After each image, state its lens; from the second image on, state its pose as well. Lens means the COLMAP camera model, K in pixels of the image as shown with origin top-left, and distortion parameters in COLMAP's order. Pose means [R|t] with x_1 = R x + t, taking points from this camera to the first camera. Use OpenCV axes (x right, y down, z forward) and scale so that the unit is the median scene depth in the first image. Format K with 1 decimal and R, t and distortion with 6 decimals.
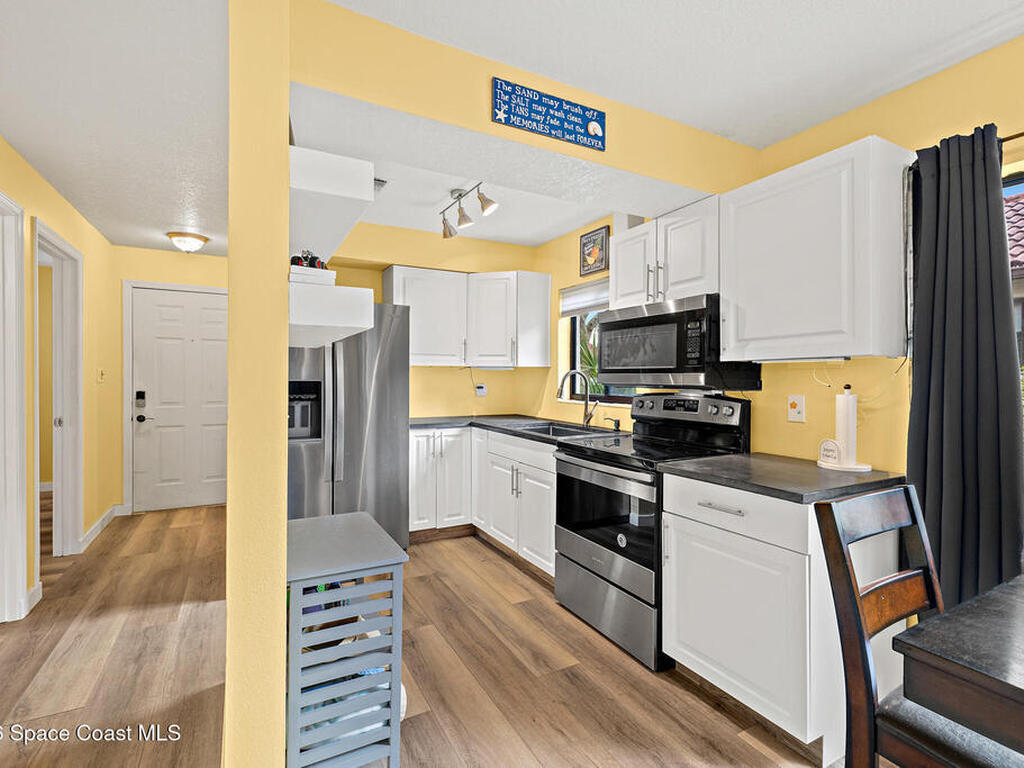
lens RADIAL K [[489.5, 0, 510.4], [0, 489.5, 382.9], [0, 0, 1]] dist [0.003351, 0.001086]
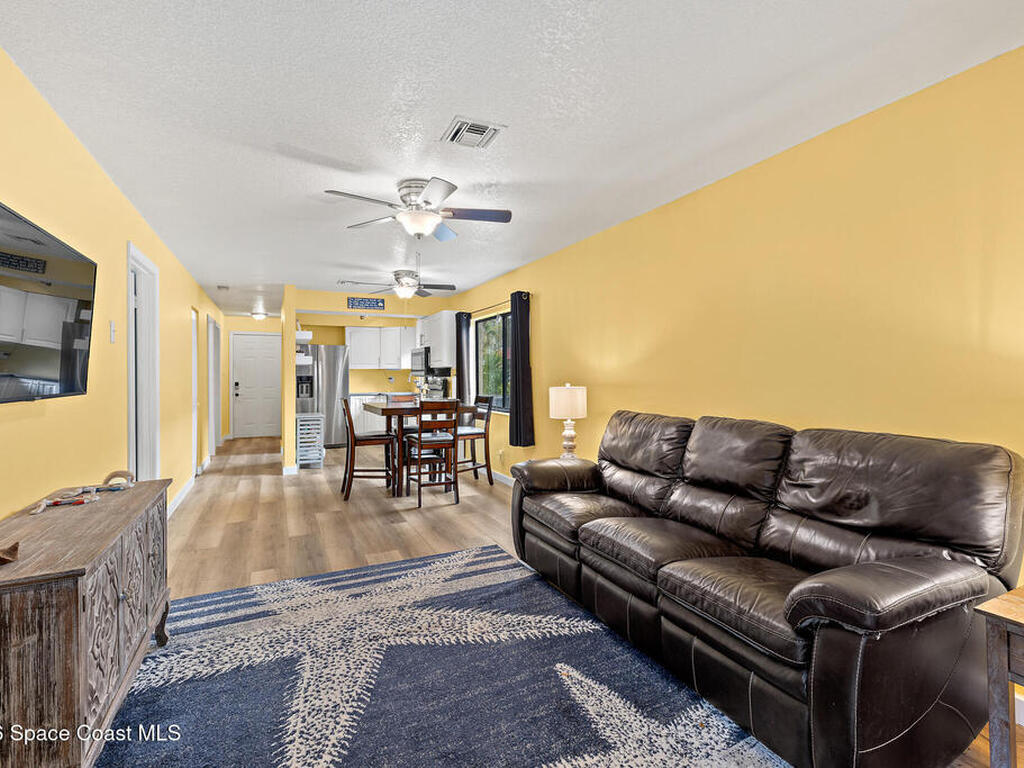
lens RADIAL K [[489.5, 0, 509.9], [0, 489.5, 376.3], [0, 0, 1]] dist [0.003351, 0.001086]
pose [[0.998590, -0.010226, -0.052083, 0.811772], [0.009833, 0.999921, -0.007797, 0.030051], [0.052159, 0.007274, 0.998612, -1.584044]]
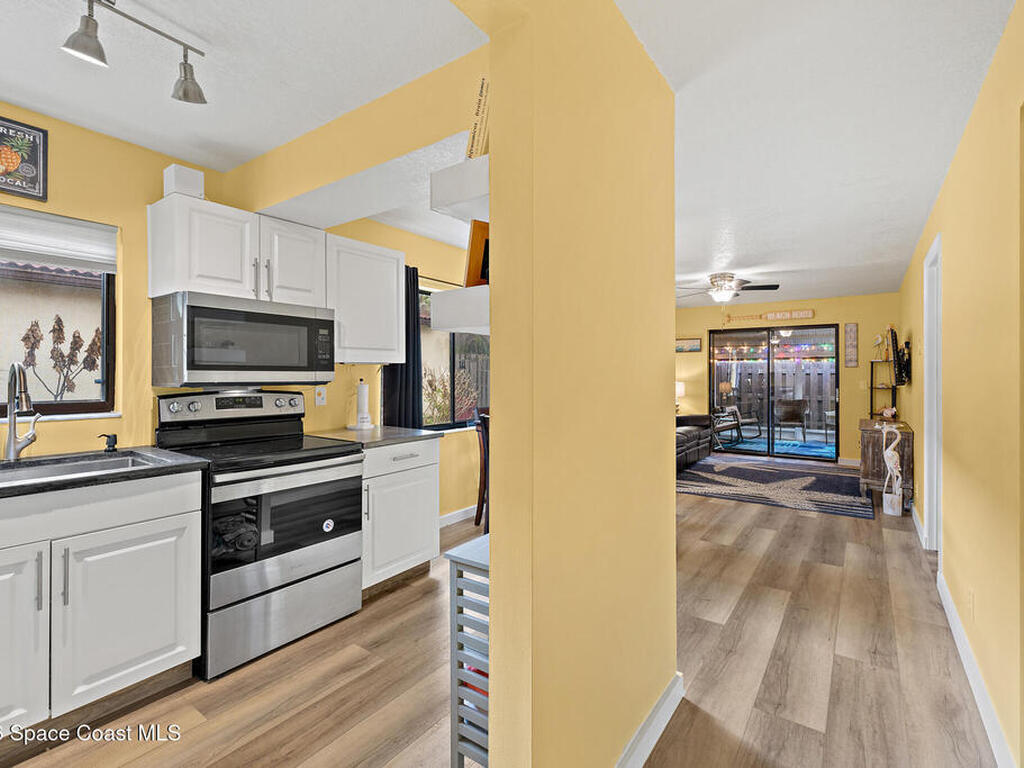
lens RADIAL K [[489.5, 0, 503.7], [0, 489.5, 375.5], [0, 0, 1]] dist [0.003351, 0.001086]
pose [[-0.421064, -0.008179, 0.906994, -0.684187], [0.005362, 0.999919, 0.011506, -0.015834], [-0.907015, 0.009708, -0.420986, 0.821409]]
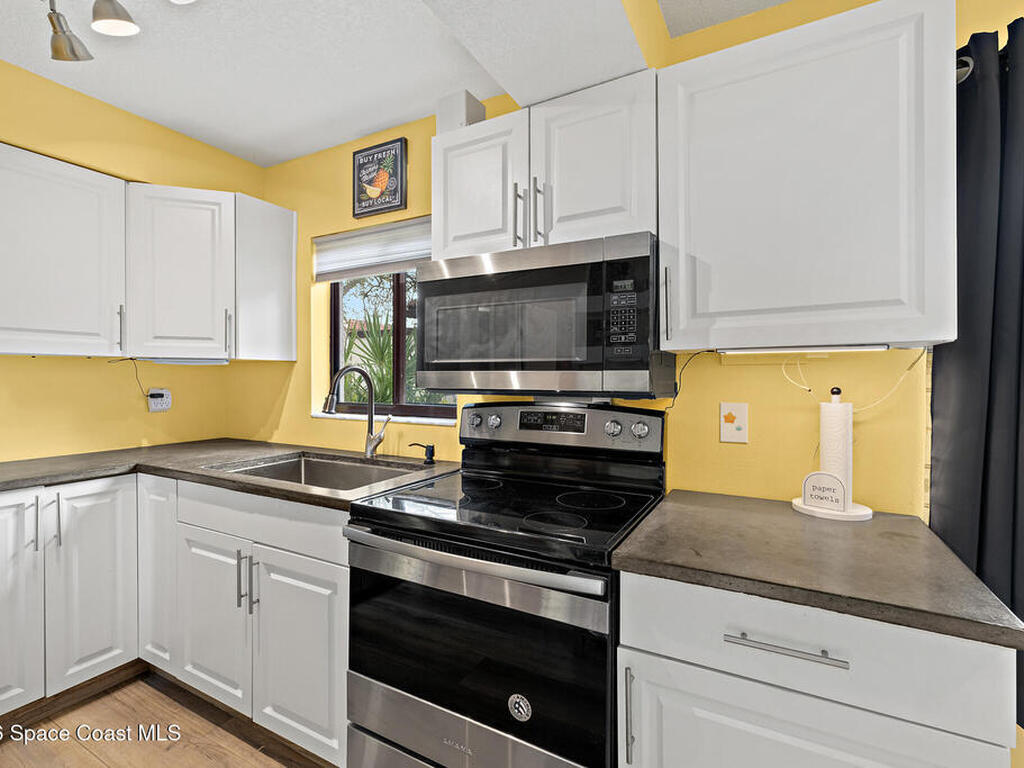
lens RADIAL K [[489.5, 0, 509.5], [0, 489.5, 381.0], [0, 0, 1]] dist [0.003351, 0.001086]
pose [[0.842717, -0.006724, 0.538315, -0.033700], [0.007961, 0.999968, 0.000027, -0.006253], [-0.538298, 0.004262, 0.842744, 0.437356]]
